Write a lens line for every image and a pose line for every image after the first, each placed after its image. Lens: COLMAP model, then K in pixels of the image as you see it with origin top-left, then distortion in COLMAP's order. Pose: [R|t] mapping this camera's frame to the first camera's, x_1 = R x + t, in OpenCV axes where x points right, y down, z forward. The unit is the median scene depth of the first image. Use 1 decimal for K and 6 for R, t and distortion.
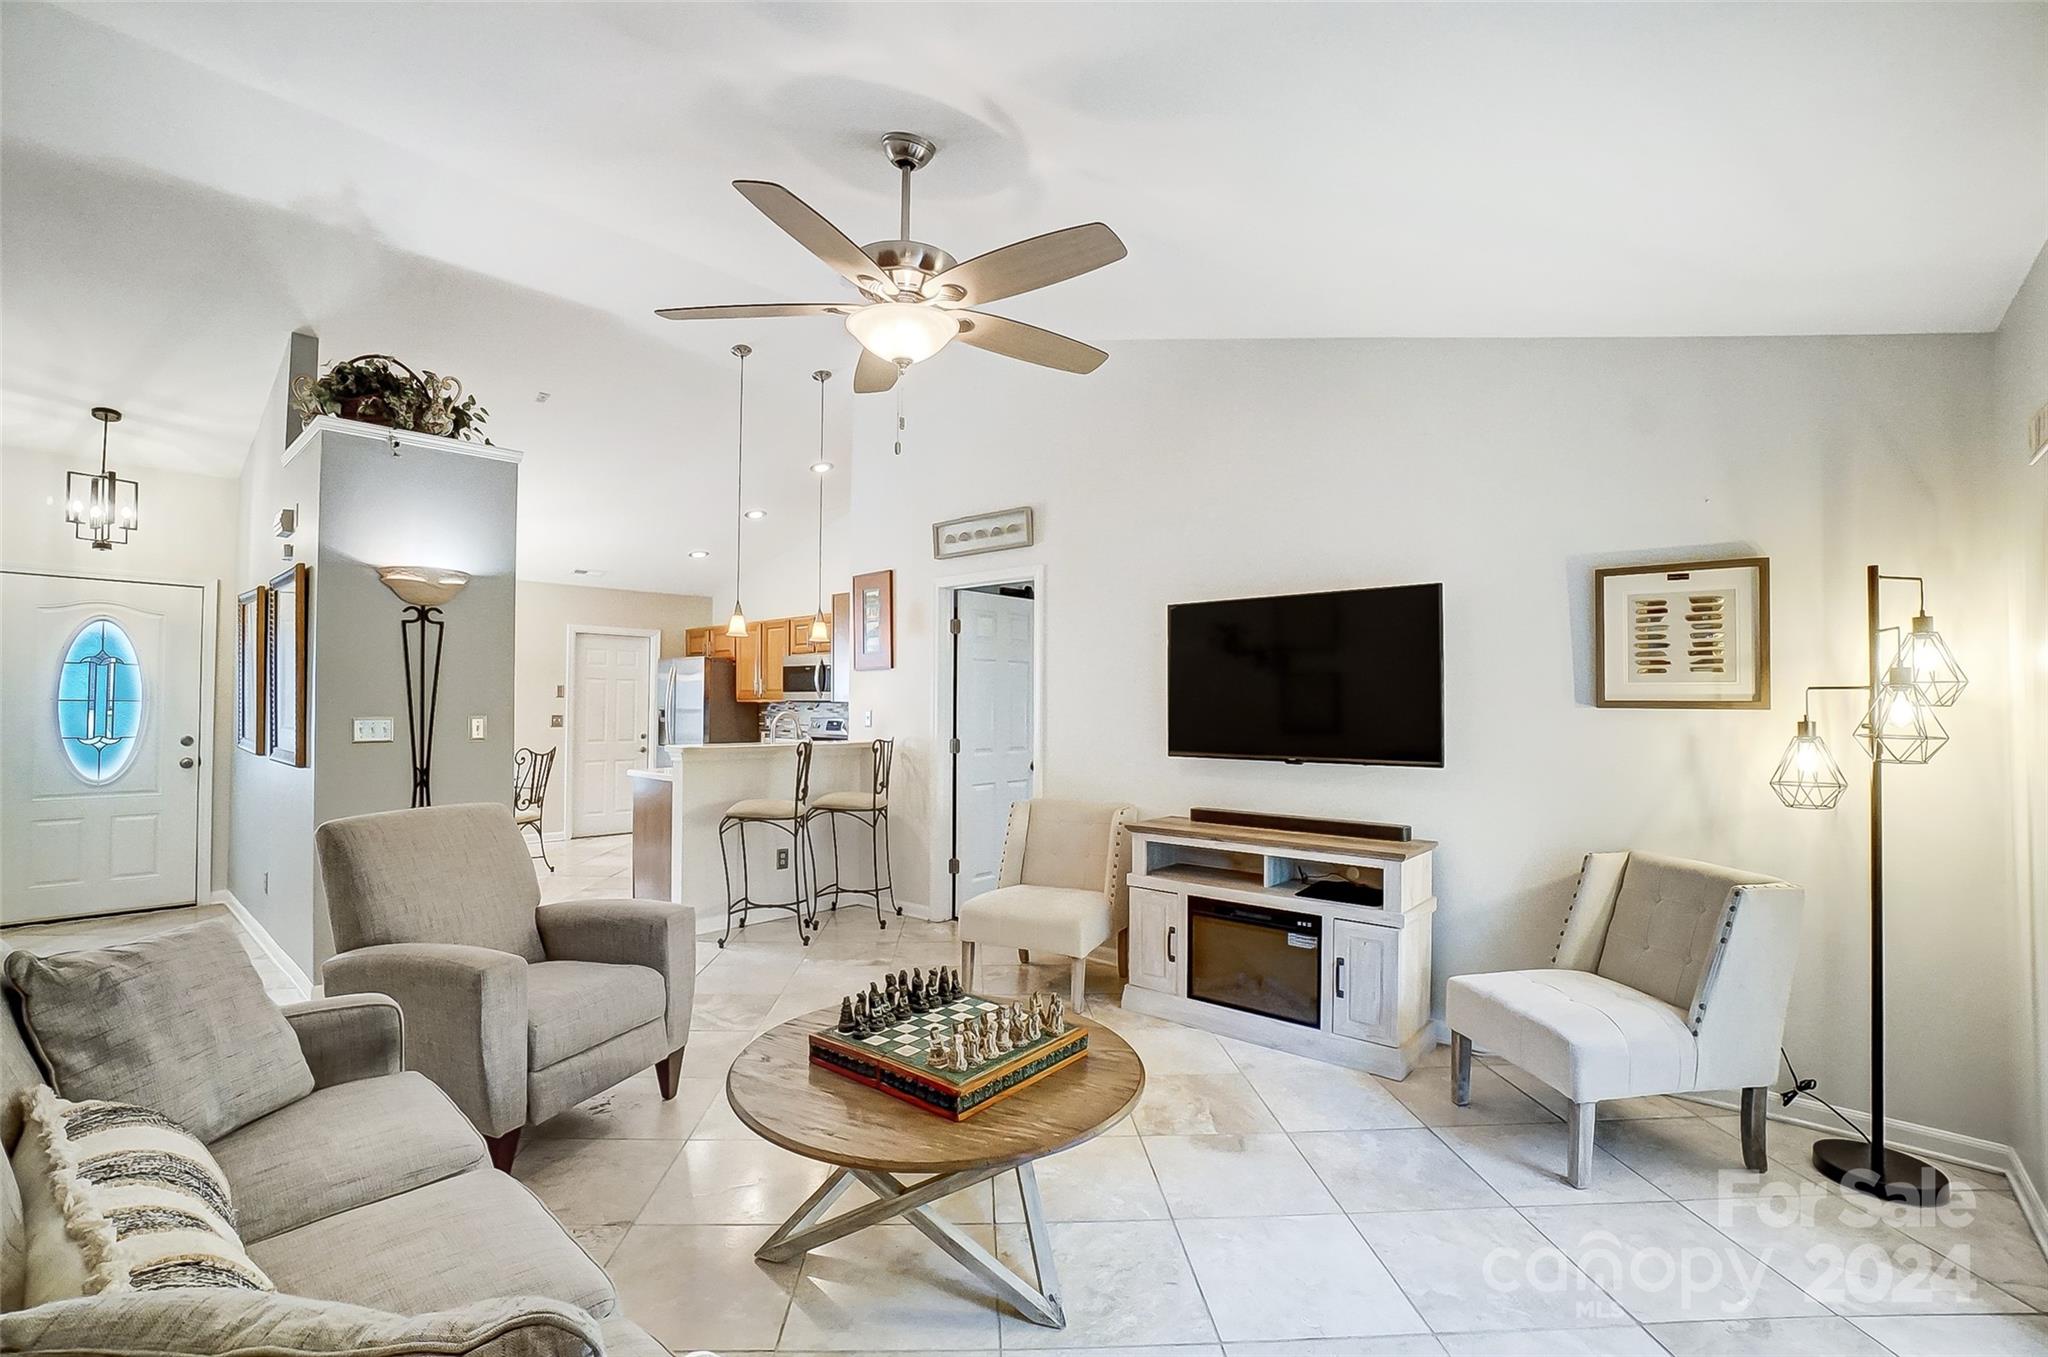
lens RADIAL K [[907.2, 0, 1015.7], [0, 907.2, 688.5], [0, 0, 1]] dist [-0.055986, 0.022156]
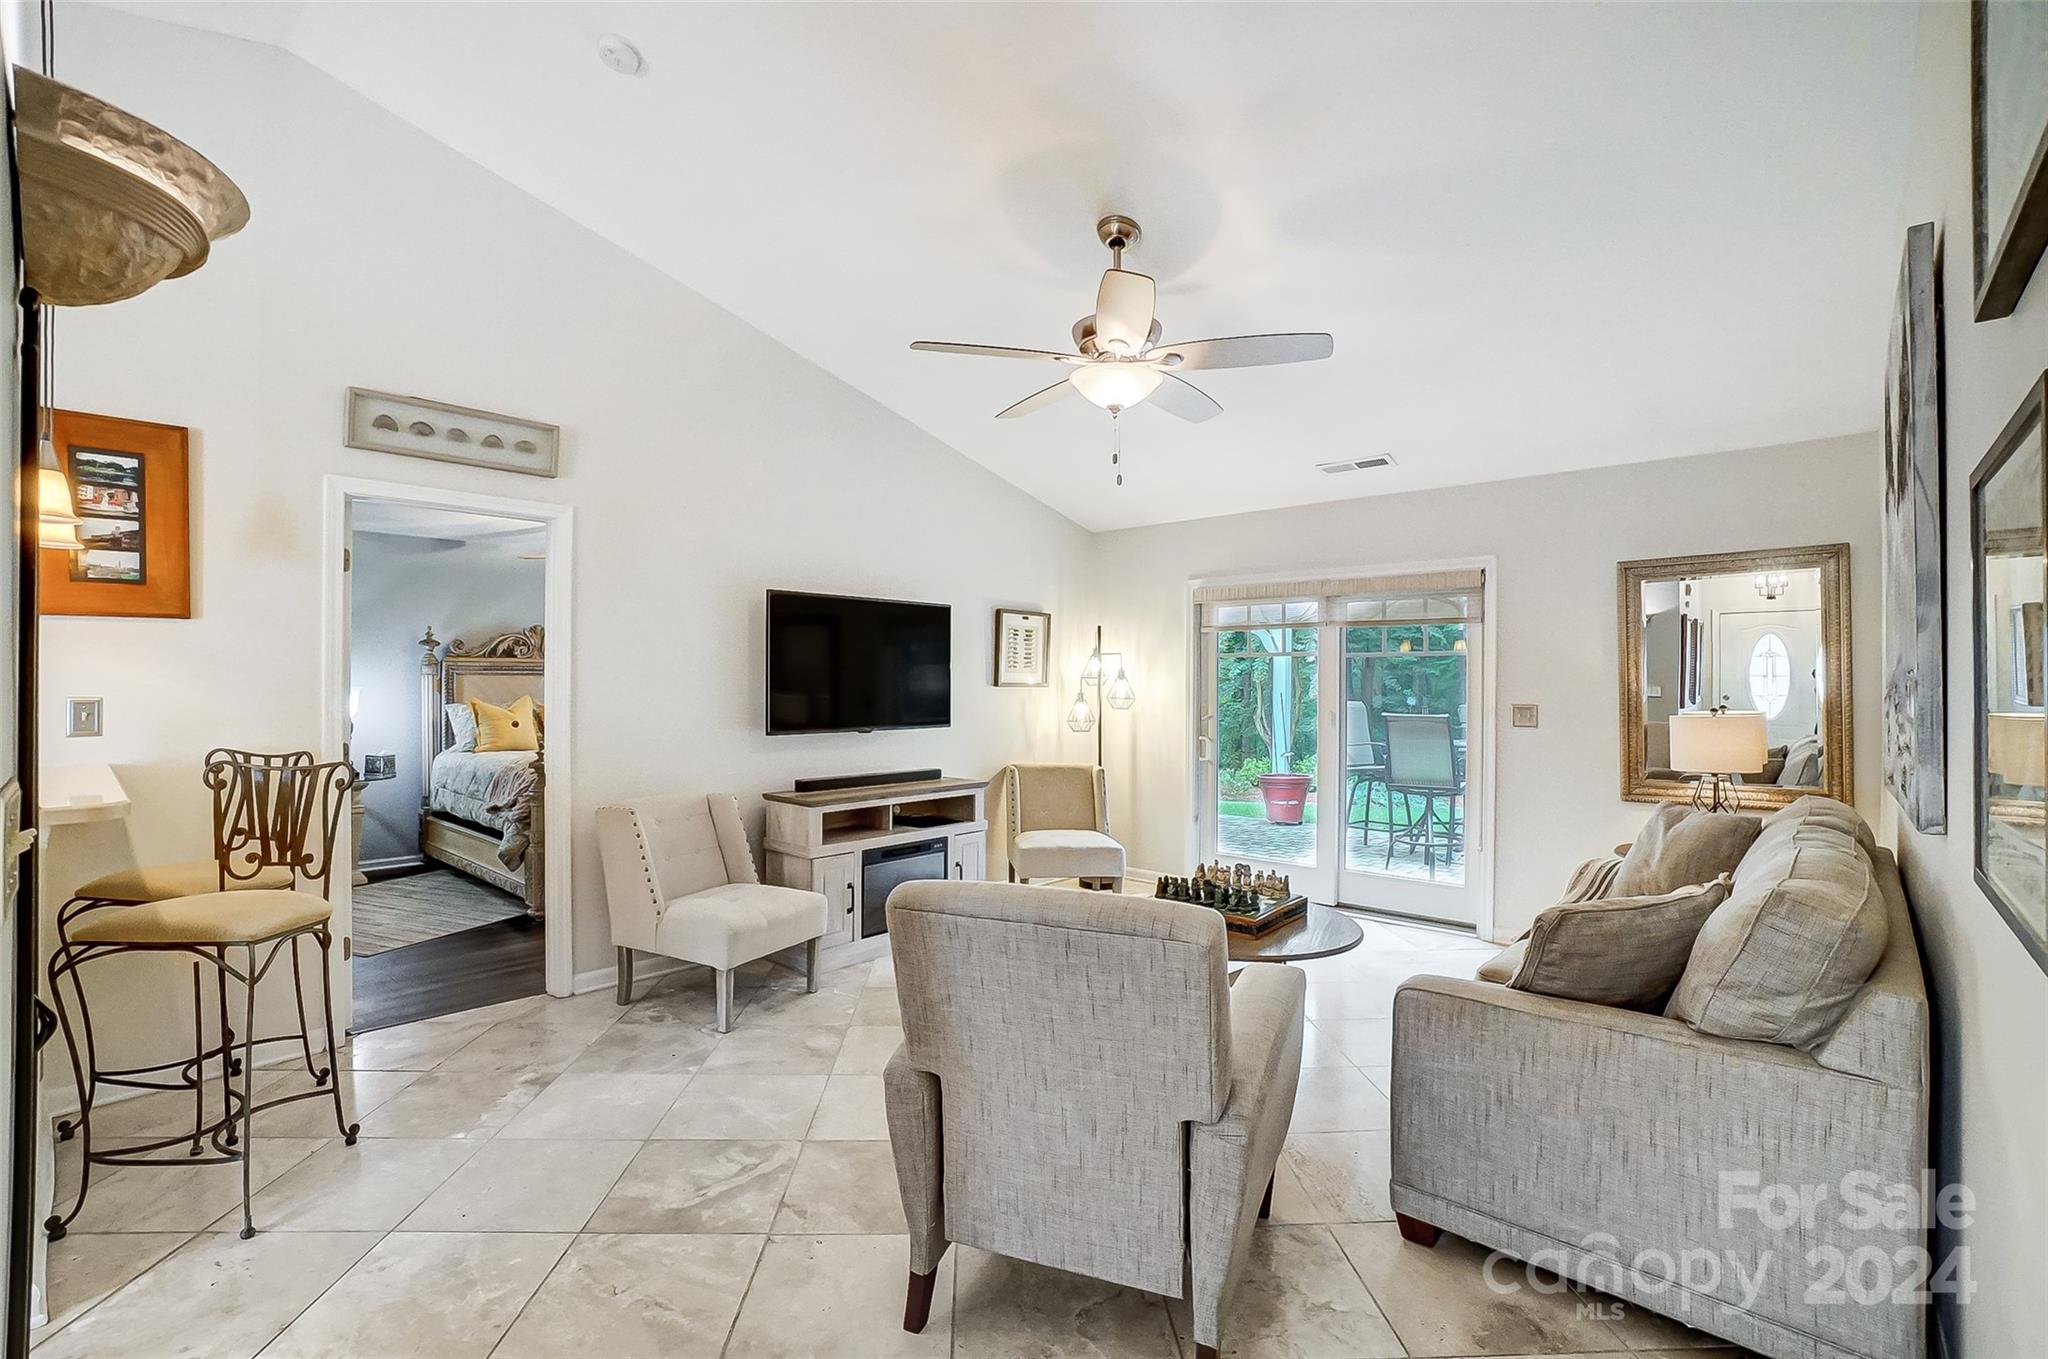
lens RADIAL K [[907.2, 0, 1015.7], [0, 907.2, 689.5], [0, 0, 1]] dist [-0.055986, 0.022156]
pose [[0.017005, -0.012154, 0.999782, -1.058161], [-0.021076, 0.999700, 0.012511, 0.003540], [-0.999633, -0.021284, 0.016744, 0.863006]]
